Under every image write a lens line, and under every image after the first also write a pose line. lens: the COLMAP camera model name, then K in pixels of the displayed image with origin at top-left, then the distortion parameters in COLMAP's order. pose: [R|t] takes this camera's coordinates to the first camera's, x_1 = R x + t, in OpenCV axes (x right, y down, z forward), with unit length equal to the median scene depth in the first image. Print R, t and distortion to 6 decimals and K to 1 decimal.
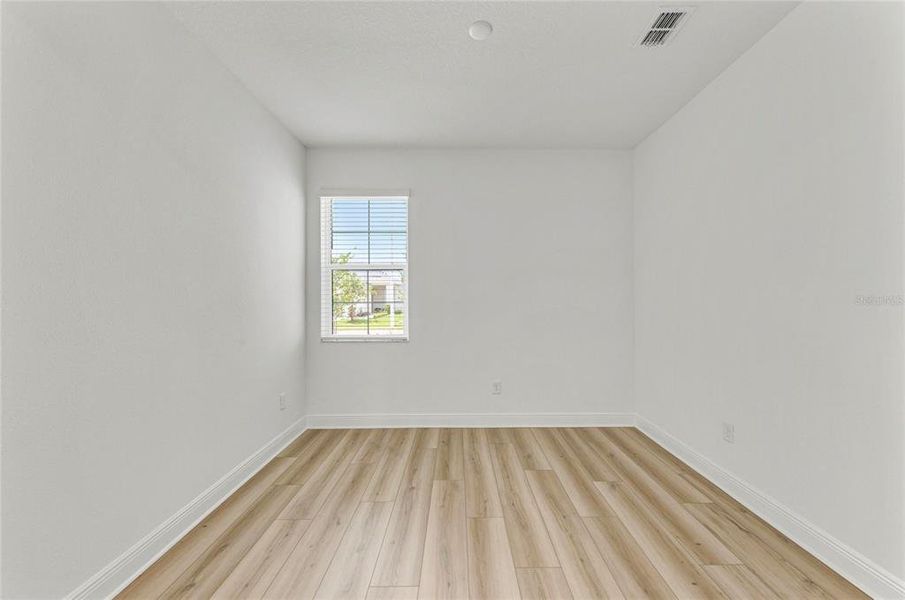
lens RADIAL K [[381.7, 0, 453.9], [0, 381.7, 297.5], [0, 0, 1]] dist [-0.002068, -0.000951]
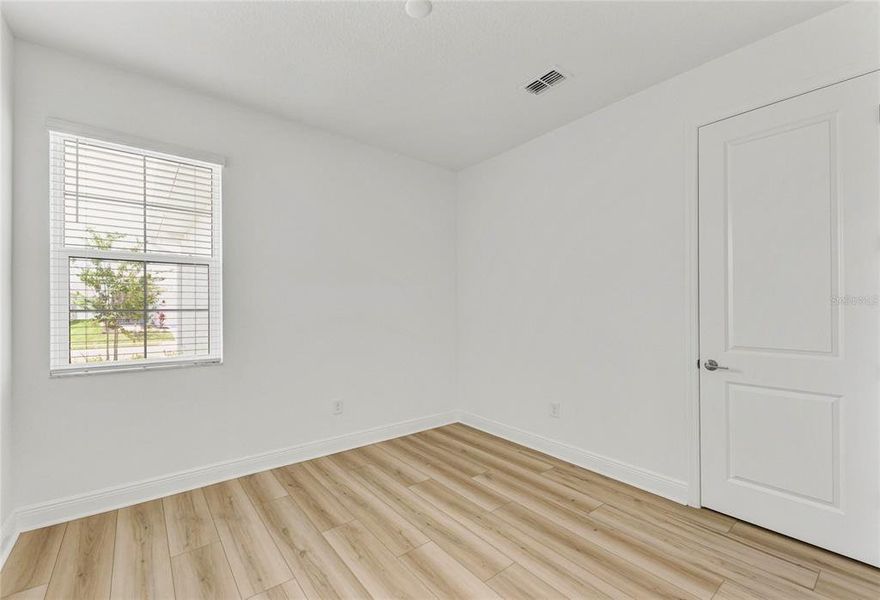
lens RADIAL K [[386.0, 0, 464.1], [0, 386.0, 306.9], [0, 0, 1]] dist [0.001371, -0.002381]
pose [[0.759736, 0.004834, 0.650214, -0.326426], [-0.008824, 0.999957, 0.002877, -0.000152], [-0.650172, -0.007923, 0.759745, 0.177999]]
